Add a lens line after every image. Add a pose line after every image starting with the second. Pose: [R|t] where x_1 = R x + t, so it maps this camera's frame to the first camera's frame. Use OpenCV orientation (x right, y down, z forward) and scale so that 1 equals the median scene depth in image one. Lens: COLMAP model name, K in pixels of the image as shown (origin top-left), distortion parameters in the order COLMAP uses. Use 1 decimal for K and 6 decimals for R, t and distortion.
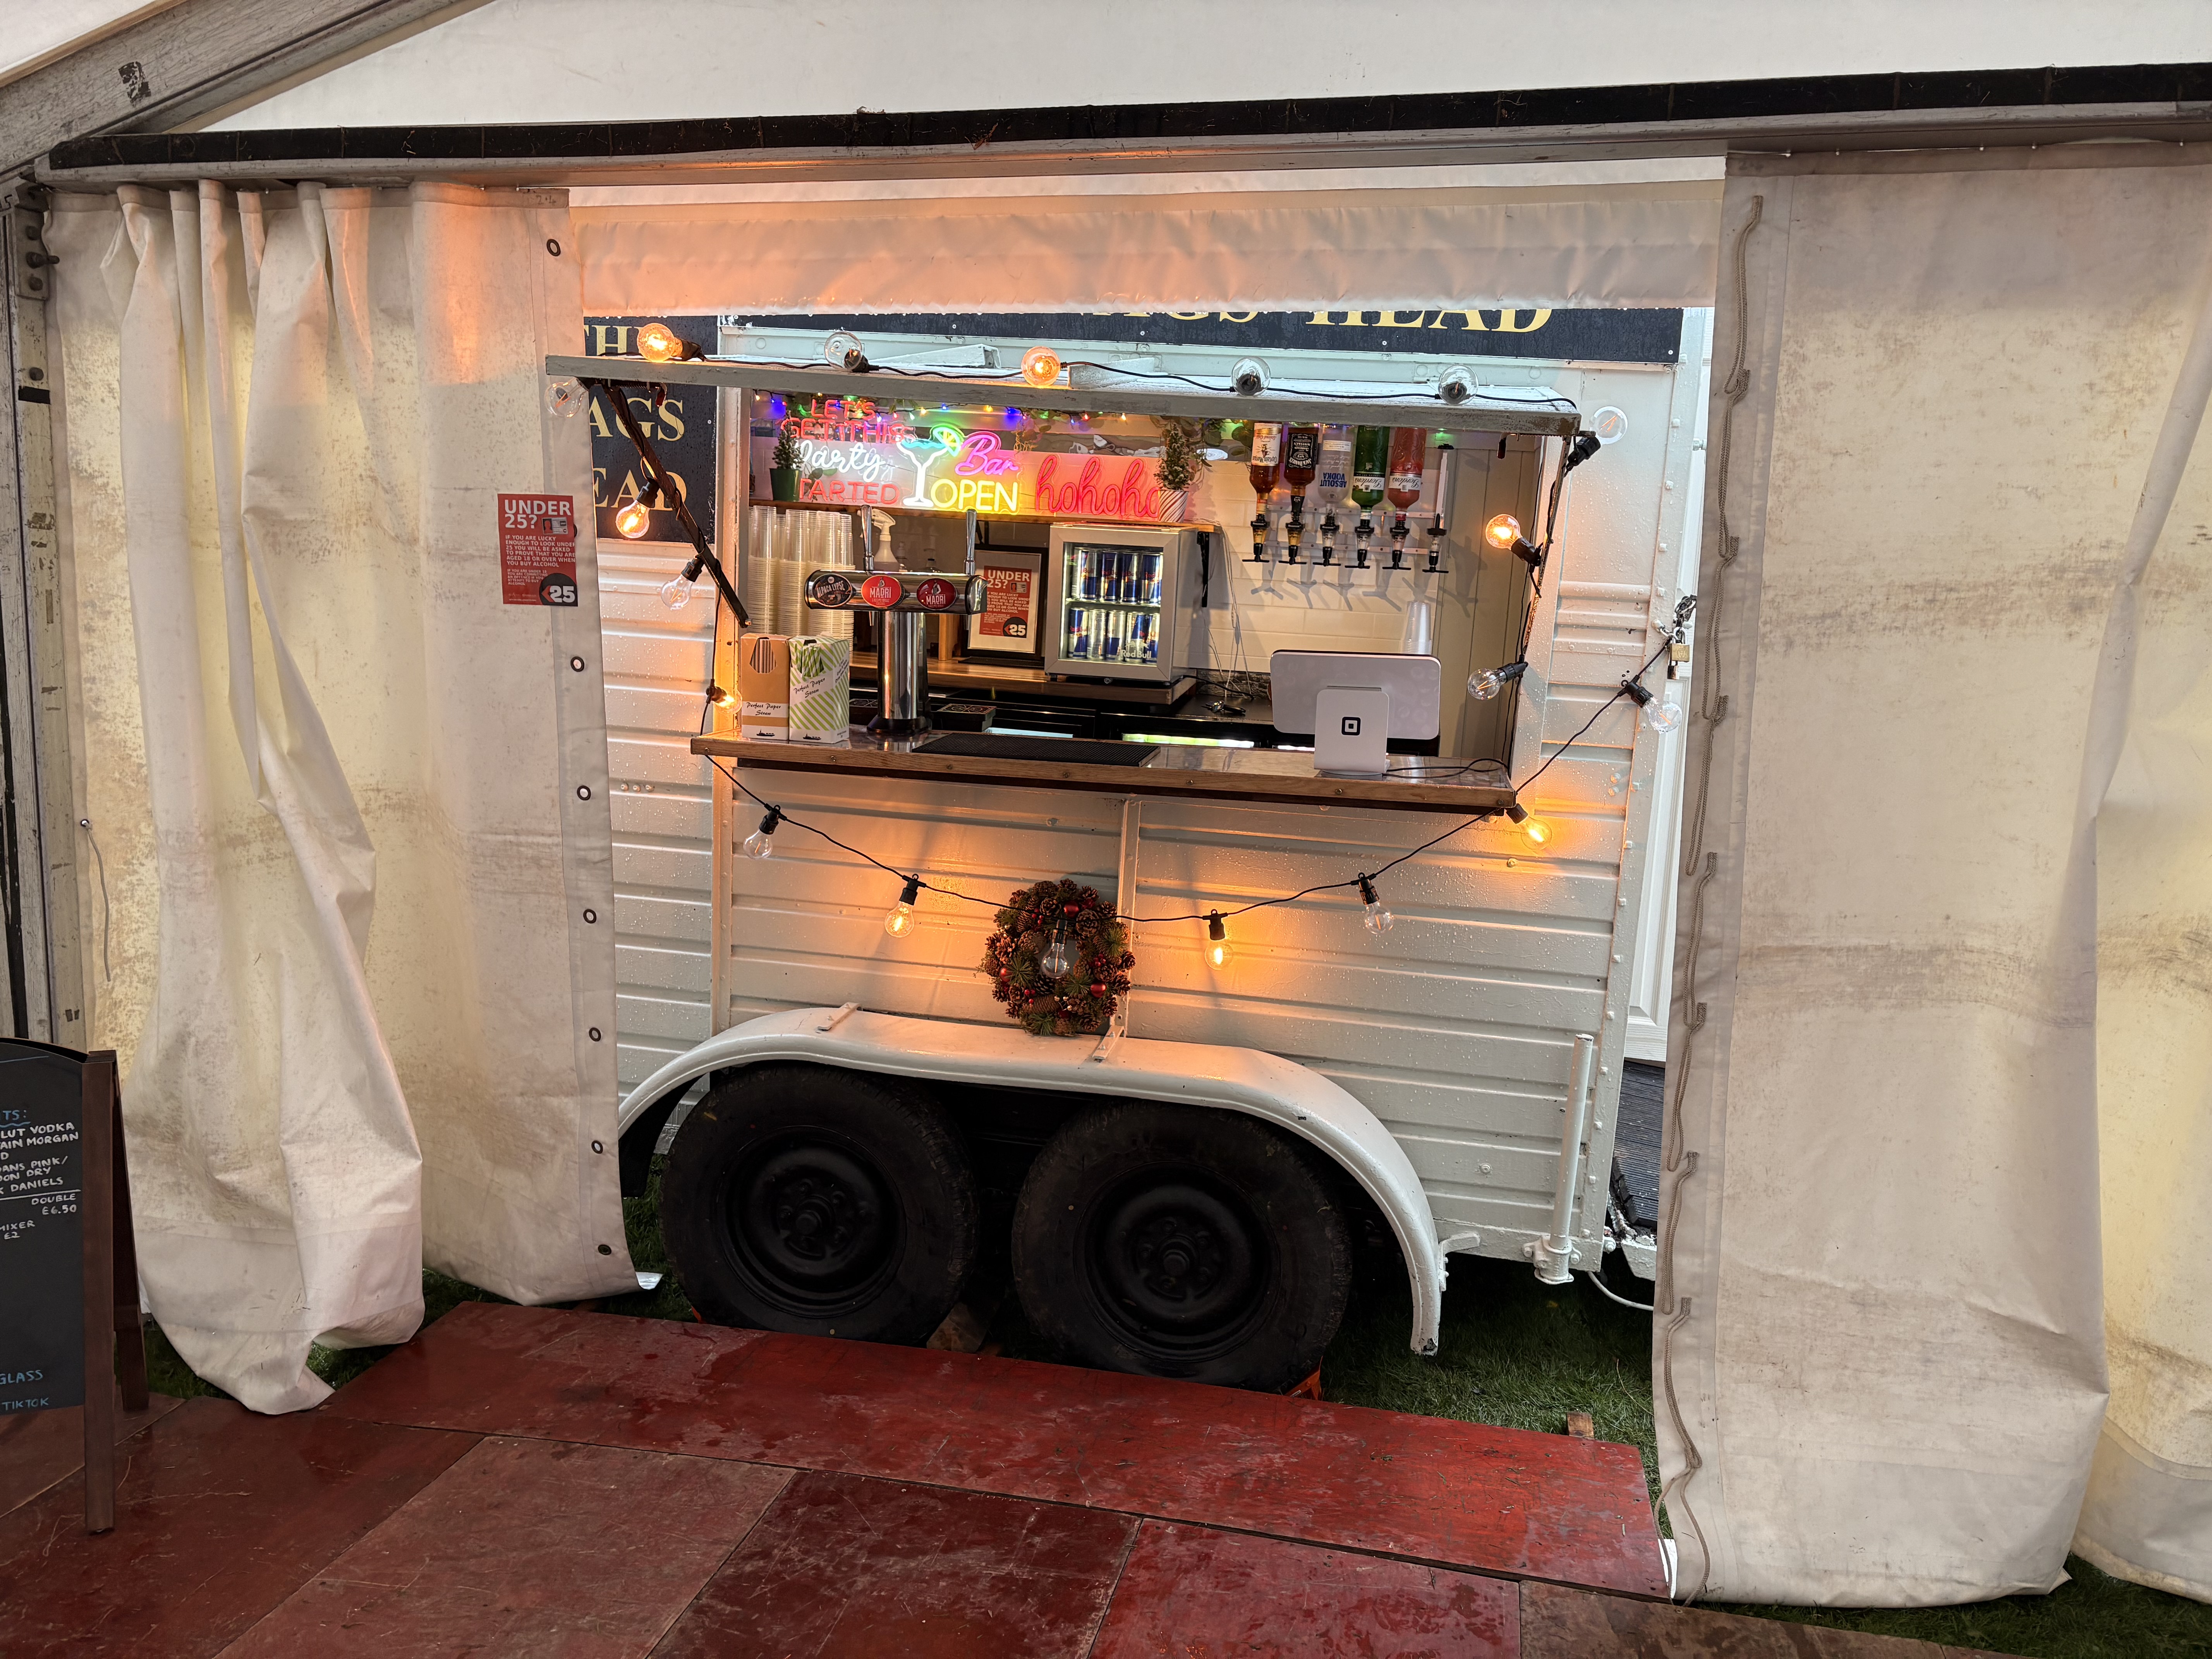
lens RADIAL K [[1716.0, 0, 1106.0], [0, 1716.0, 829.5], [0, 0, 1]] dist [0.013421, 0.001634]
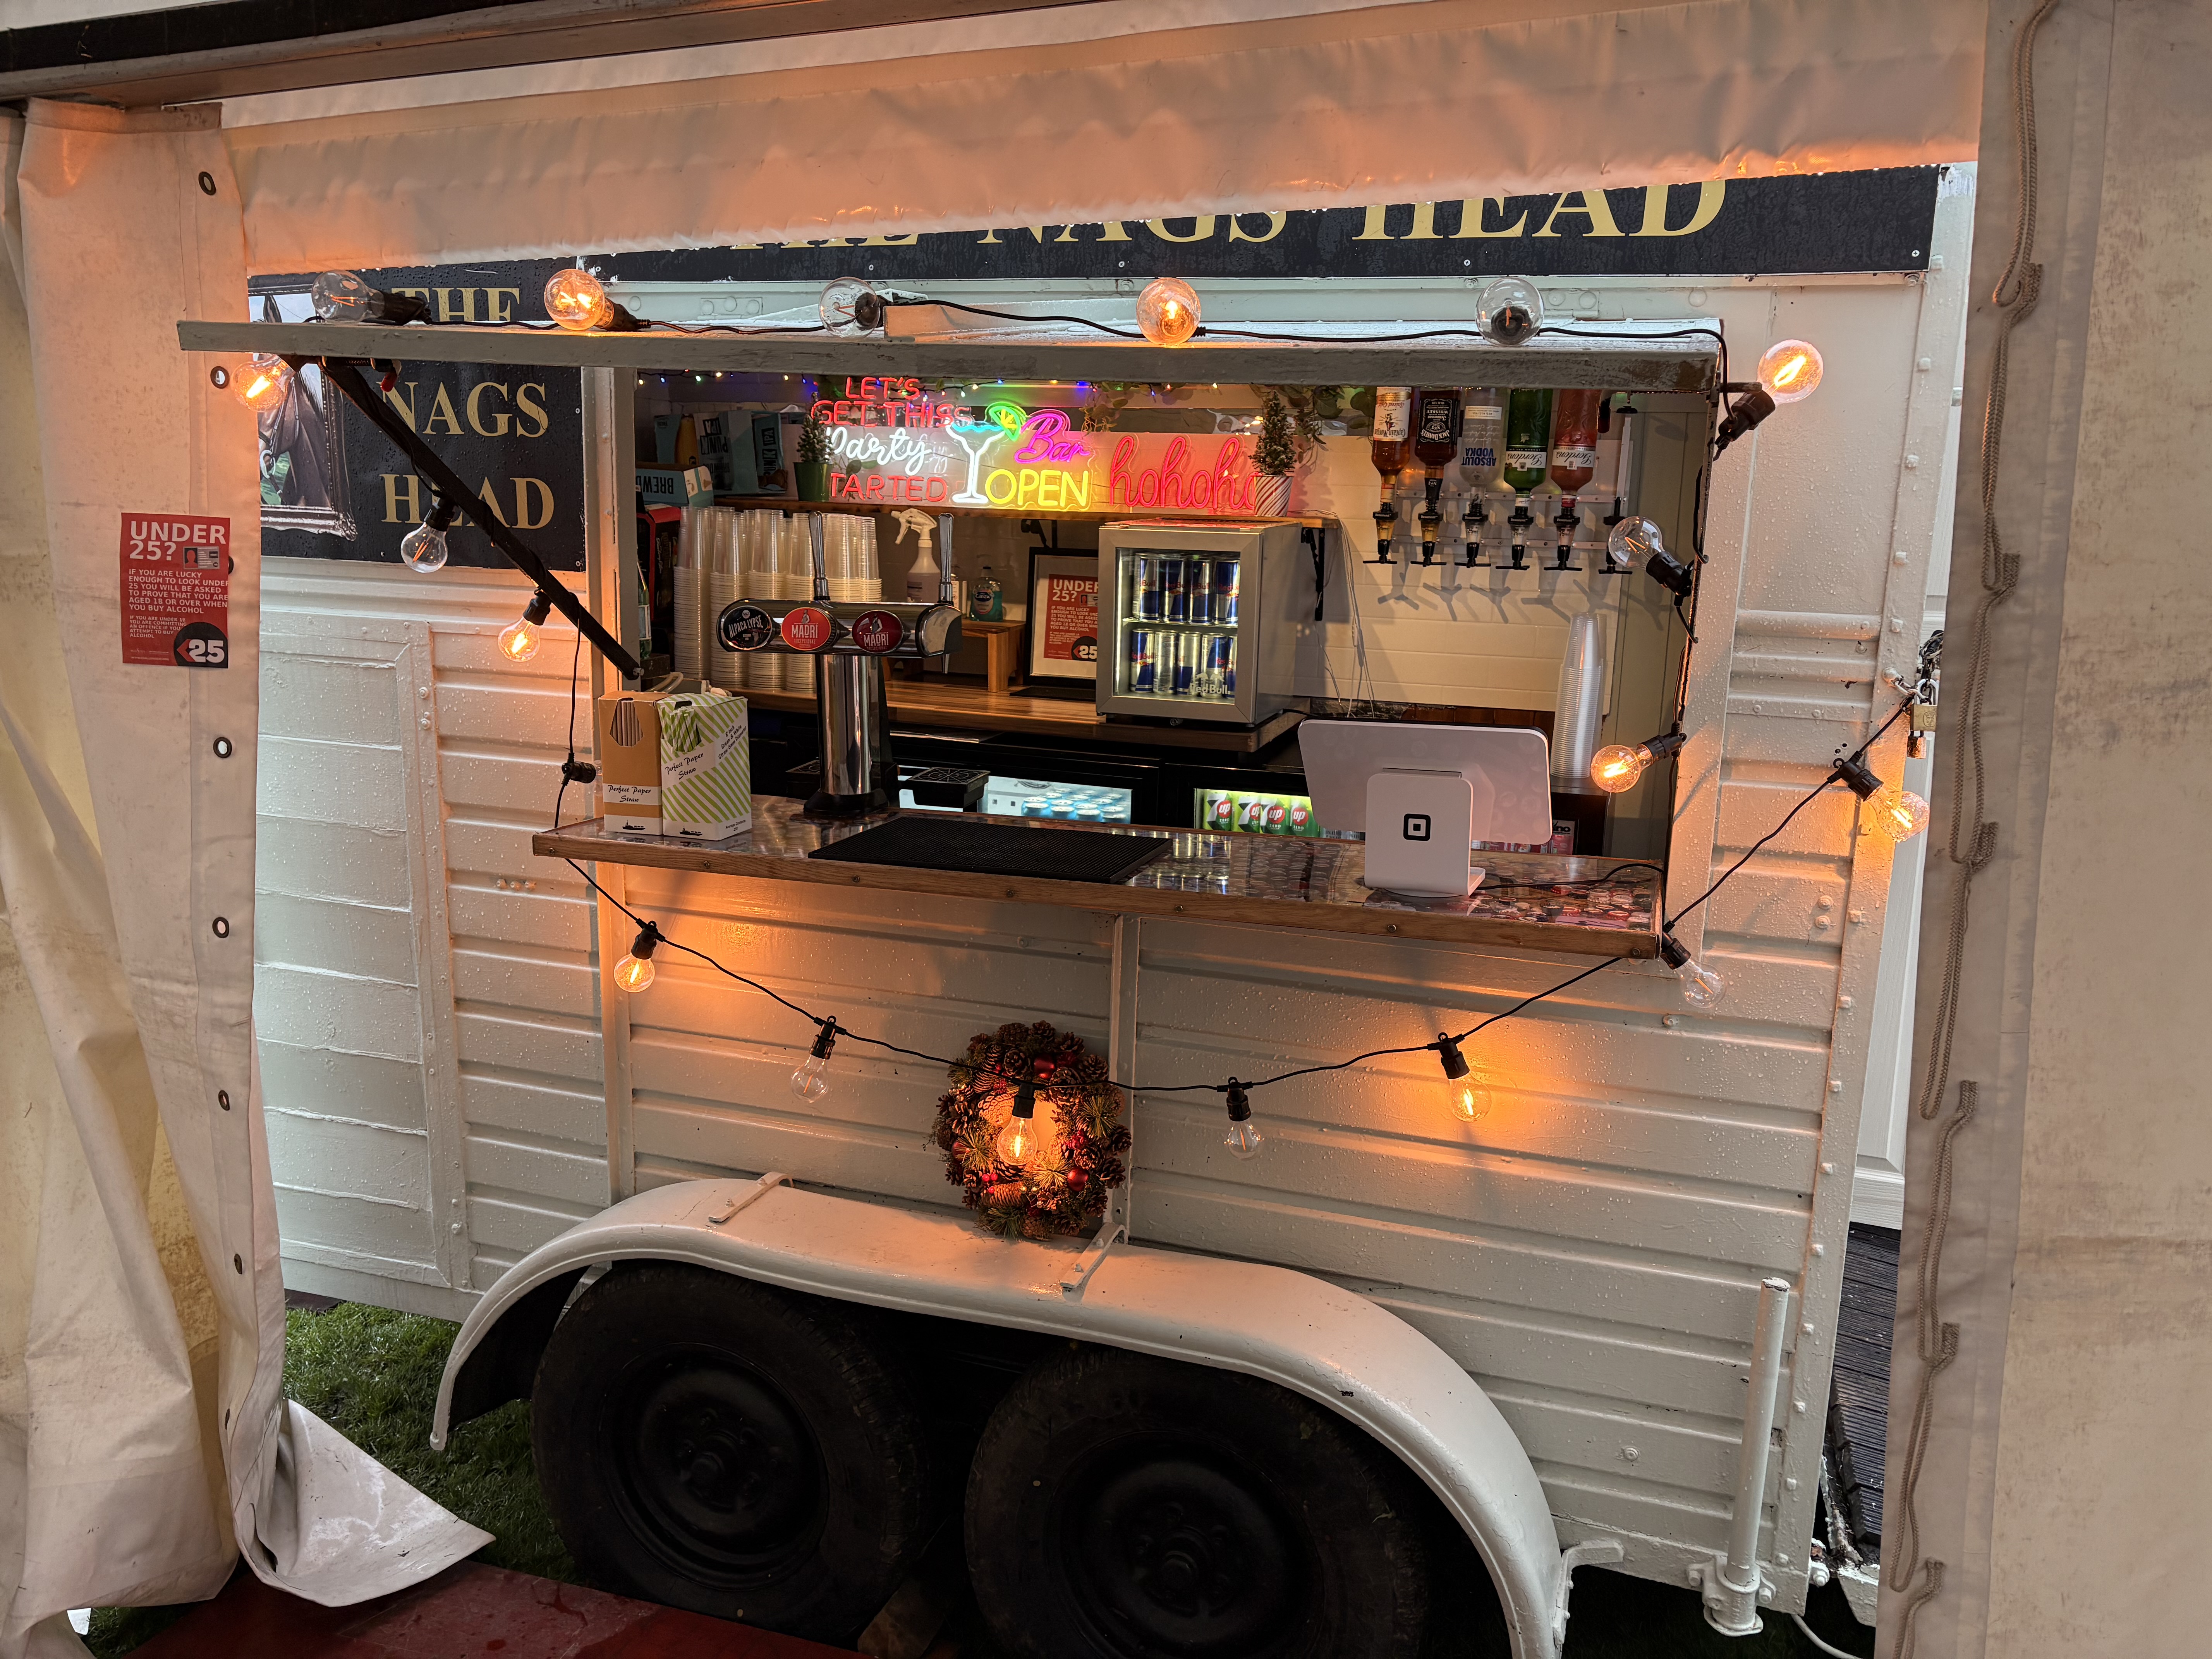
lens RADIAL K [[1716.0, 0, 1106.0], [0, 1716.0, 829.5], [0, 0, 1]] dist [0.013421, 0.001634]
pose [[0.989527, 0.002527, -0.144329, 0.111469], [-0.000538, 0.999904, 0.013818, -0.064414], [0.144350, -0.013595, 0.989433, 0.286954]]
